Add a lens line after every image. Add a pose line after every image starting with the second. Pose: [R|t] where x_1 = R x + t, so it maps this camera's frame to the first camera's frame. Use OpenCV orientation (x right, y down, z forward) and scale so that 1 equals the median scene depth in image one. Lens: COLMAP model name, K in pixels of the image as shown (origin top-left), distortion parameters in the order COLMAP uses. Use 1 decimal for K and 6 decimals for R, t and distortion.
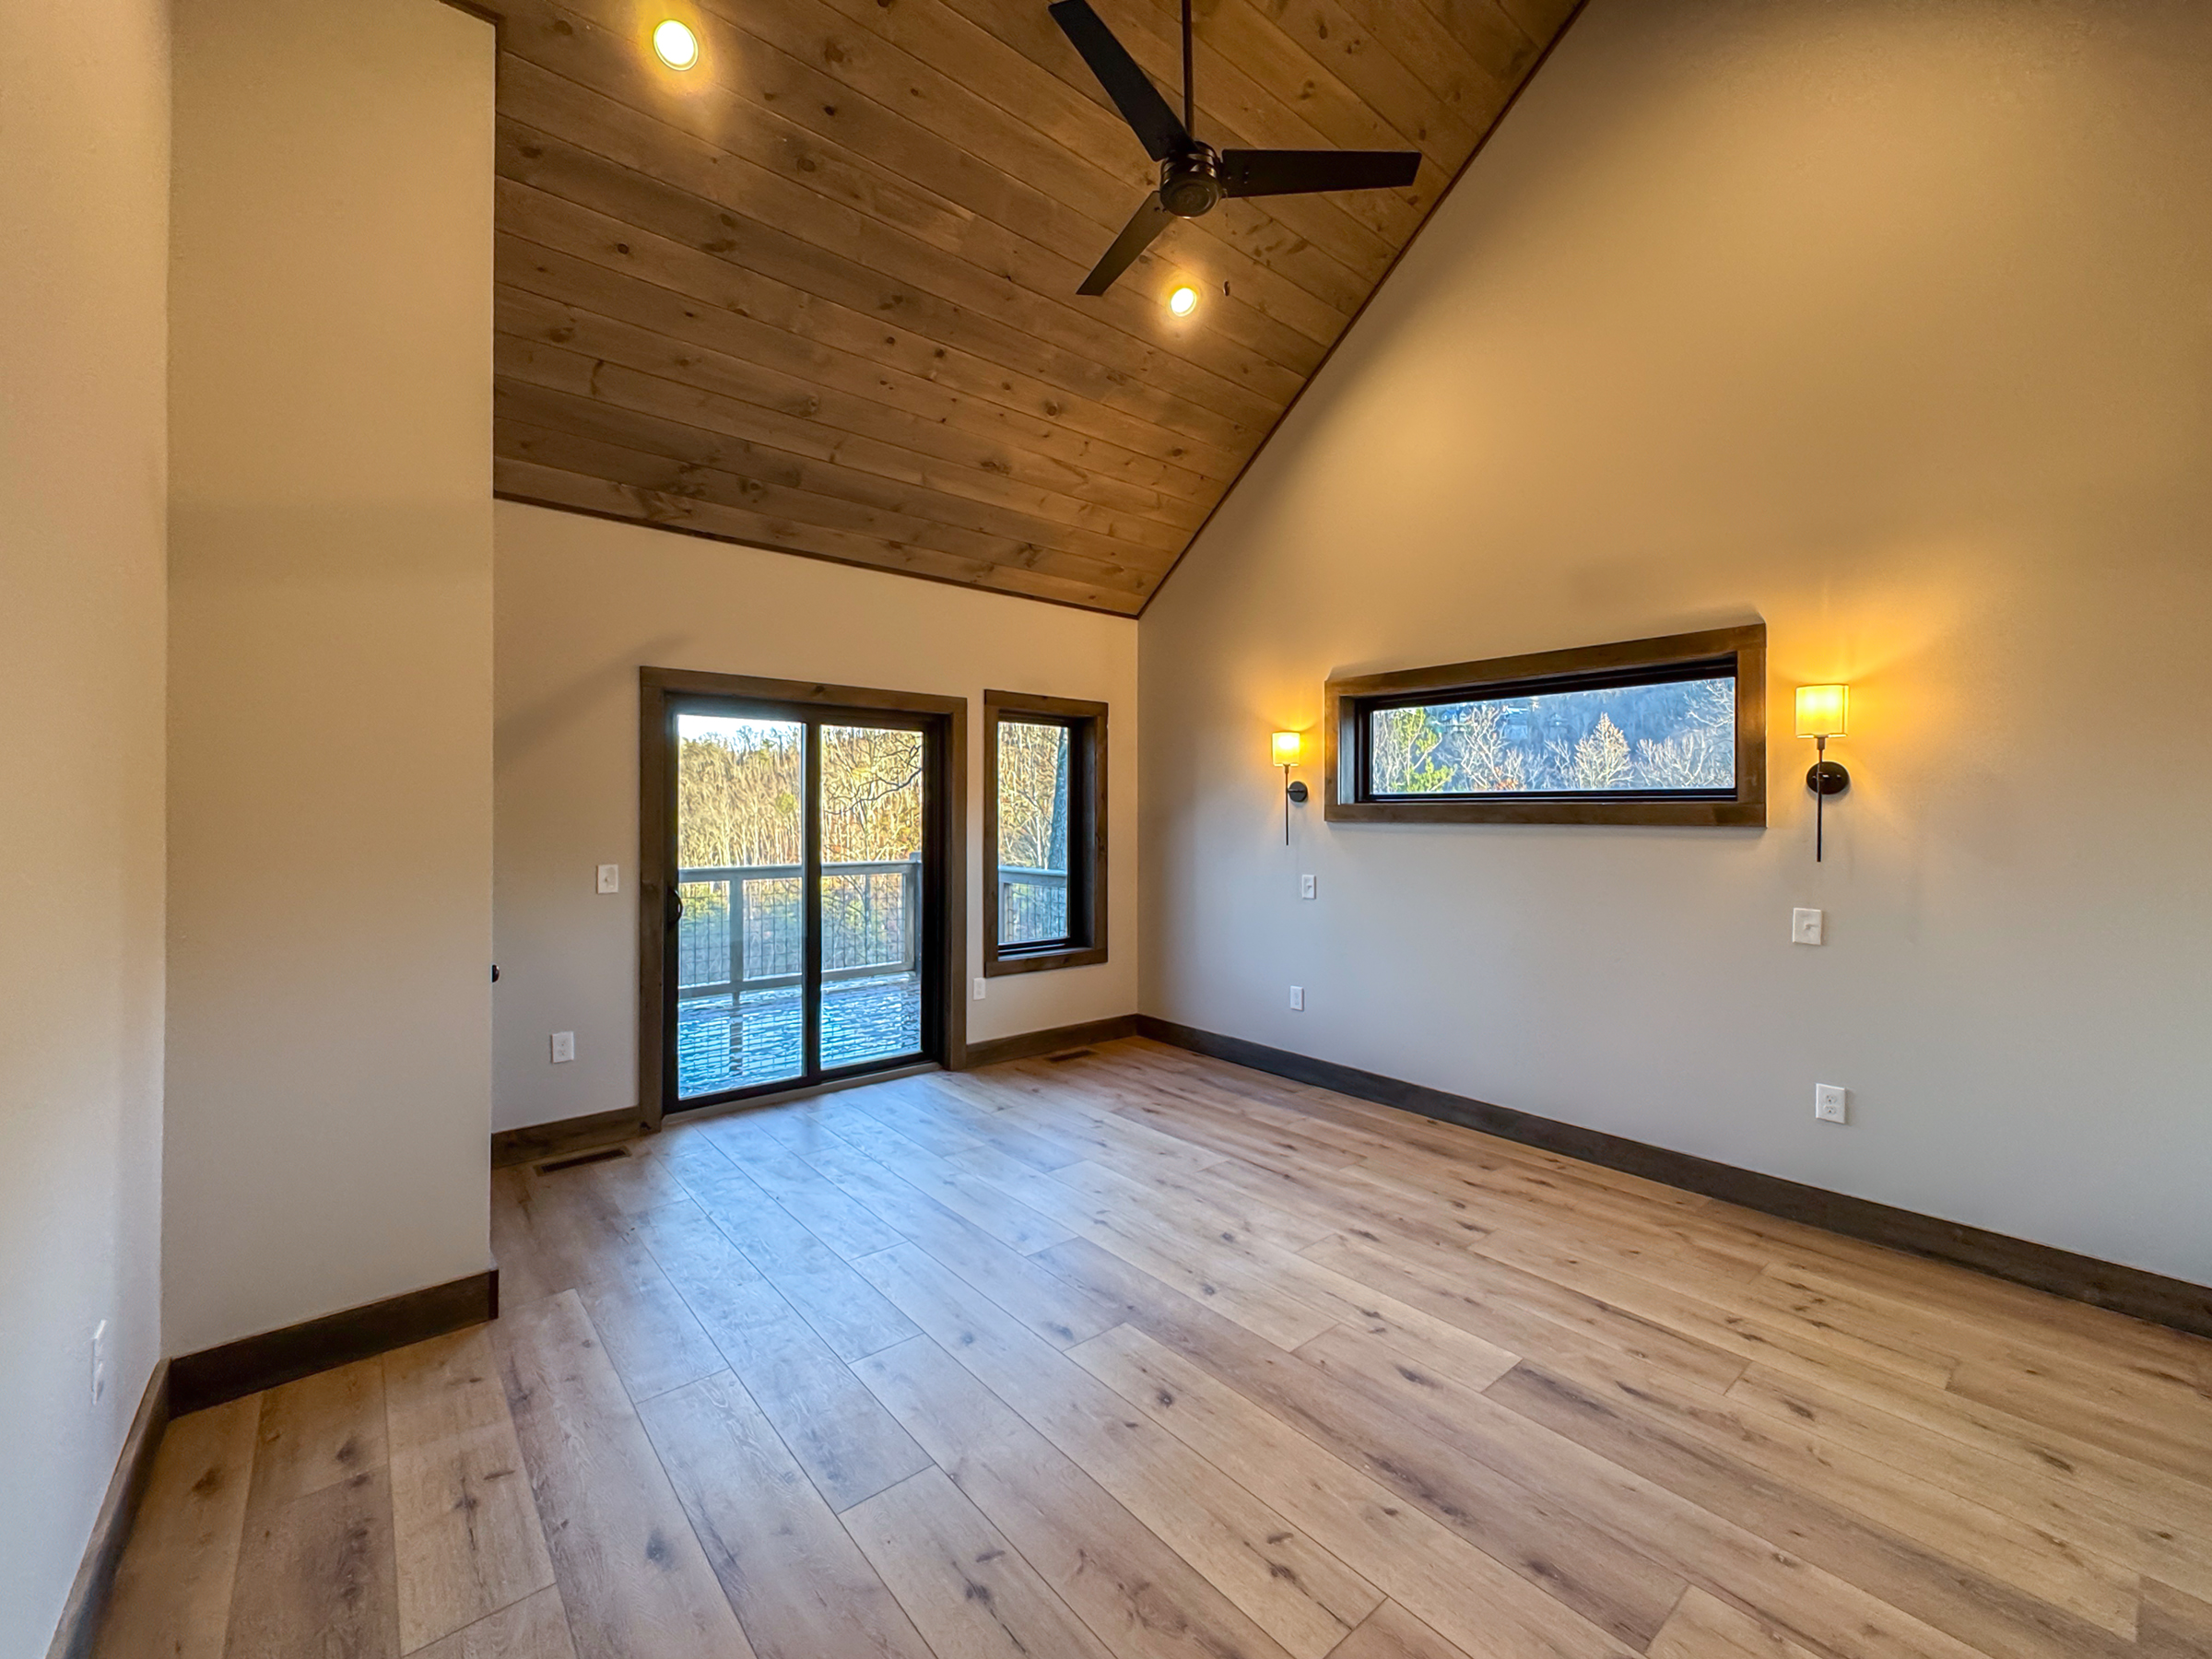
lens RADIAL K [[893.5, 0, 1106.0], [0, 893.5, 829.5], [0, 0, 1]] dist [0.001397, 0.000497]
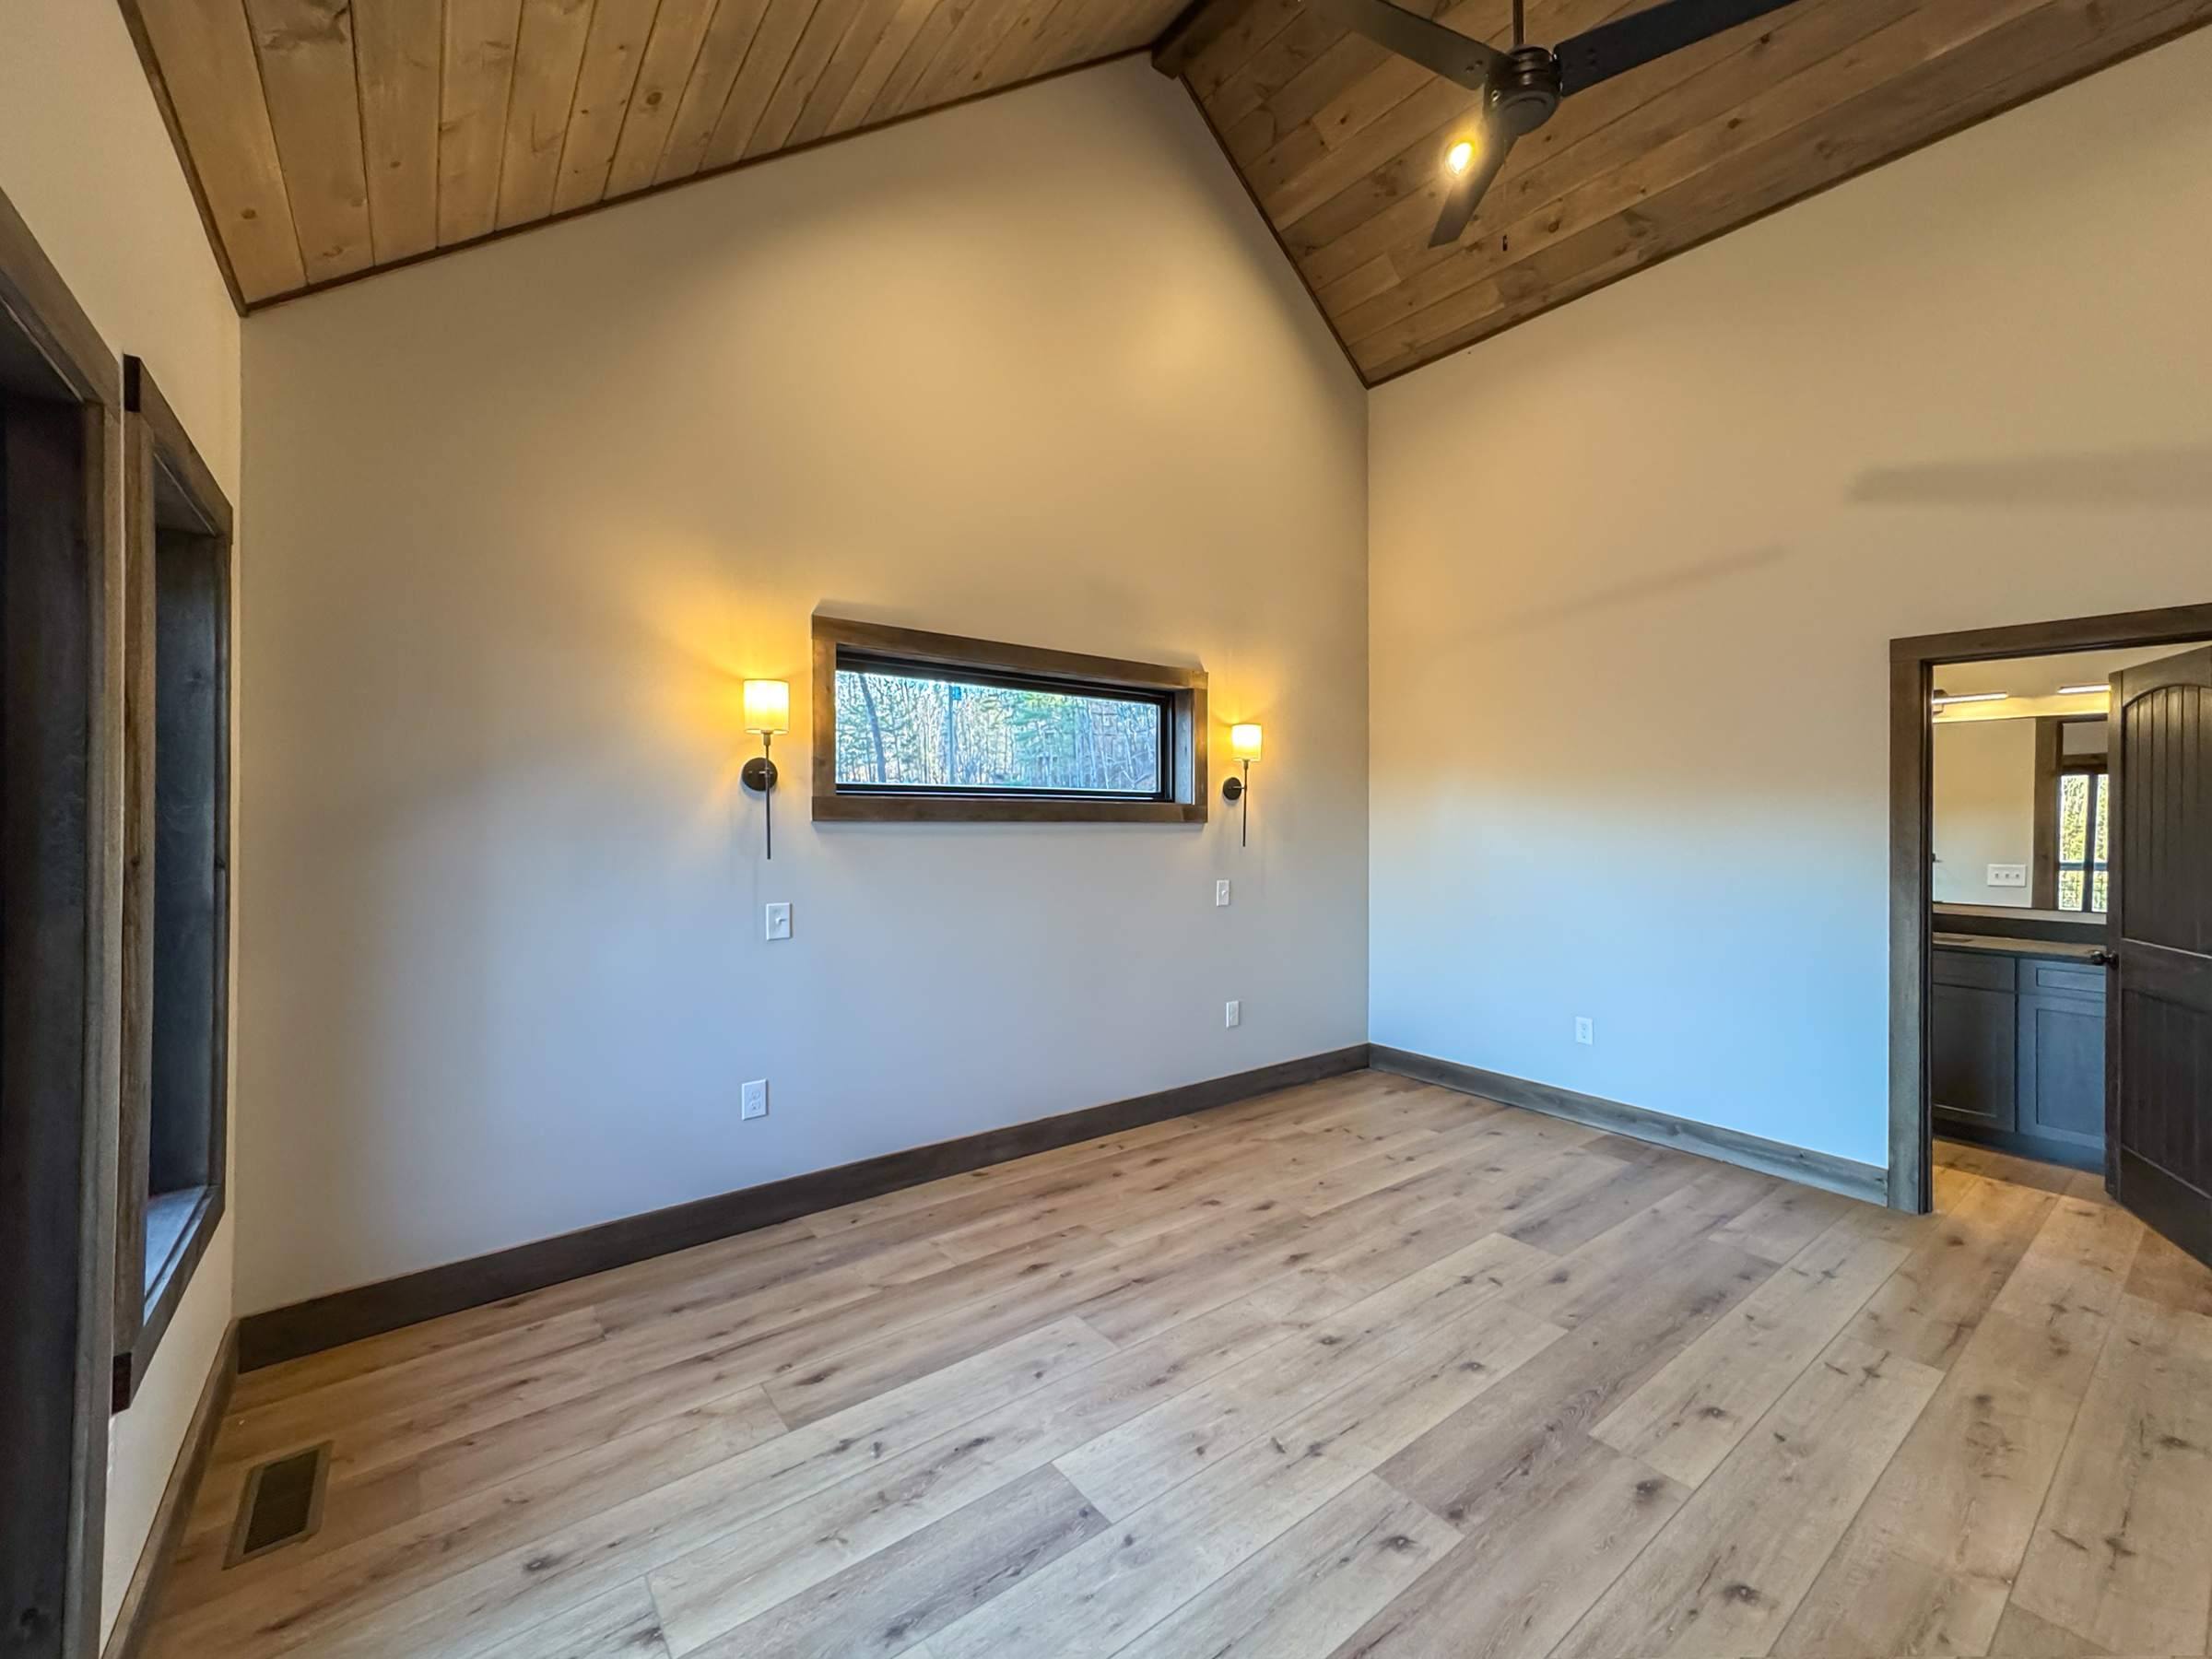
lens RADIAL K [[941.3, 0, 1111.5], [0, 941.3, 809.9], [0, 0, 1]] dist [0.020963, 0.000617]
pose [[0.030349, -0.005107, 0.999526, -0.671539], [0.003658, 0.999981, 0.004998, -0.029406], [-0.999533, 0.003504, 0.030367, 1.078109]]
